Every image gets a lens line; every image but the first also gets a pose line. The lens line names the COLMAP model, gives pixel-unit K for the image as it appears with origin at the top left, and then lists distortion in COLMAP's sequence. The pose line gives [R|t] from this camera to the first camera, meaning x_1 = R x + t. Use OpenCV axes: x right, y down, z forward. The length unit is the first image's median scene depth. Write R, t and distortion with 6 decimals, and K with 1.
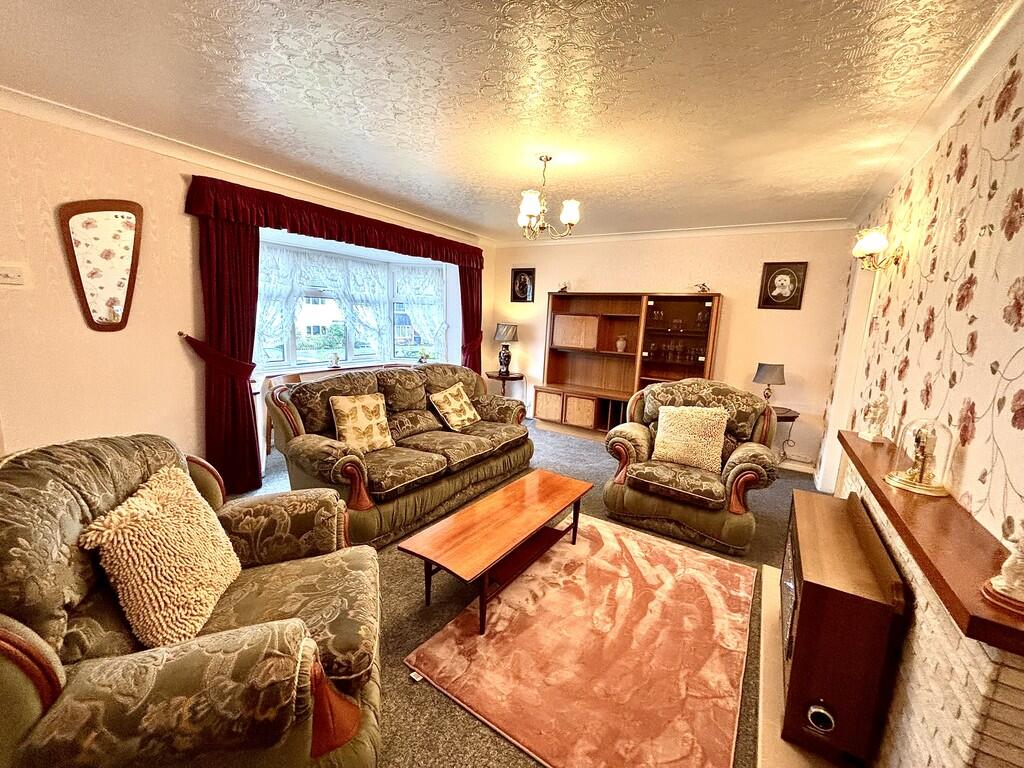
lens RADIAL K [[412.6, 0, 512.0], [0, 412.6, 384.0], [0, 0, 1]] dist [-0.000770, -0.000065]
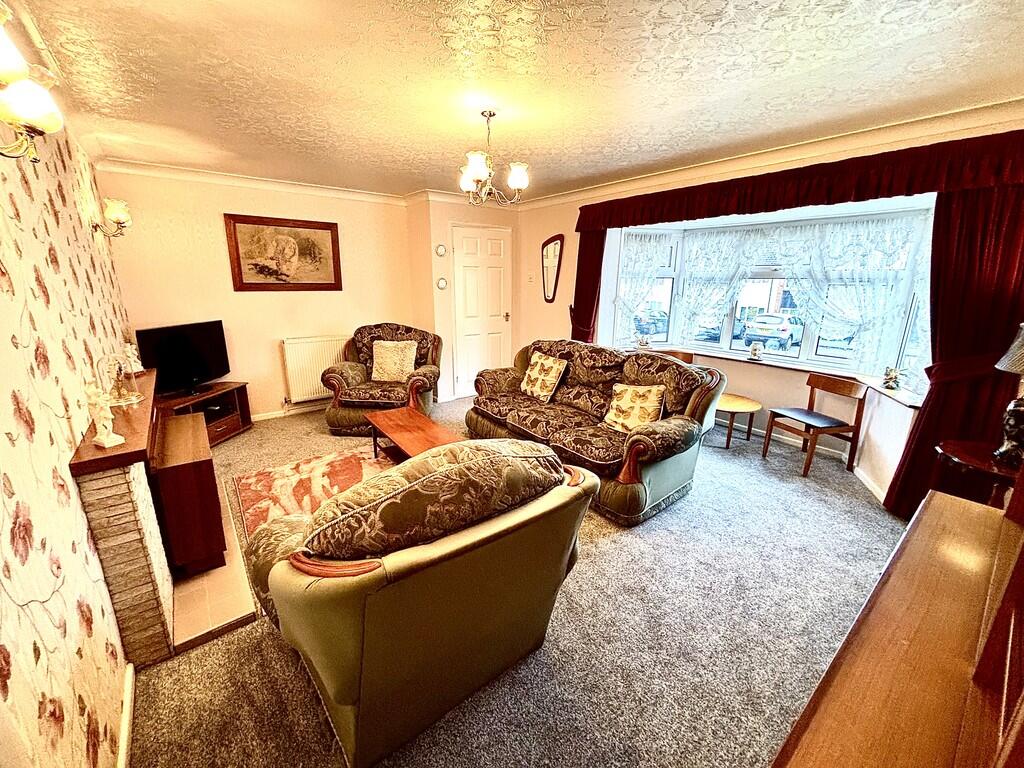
lens RADIAL K [[412.6, 0, 512.0], [0, 412.6, 384.0], [0, 0, 1]] dist [-0.000770, -0.000065]
pose [[-0.321737, 0.188308, -0.927915, 0.933983], [-0.188027, 0.947797, 0.257538, -0.211440], [0.927971, 0.257333, -0.269535, 1.332108]]
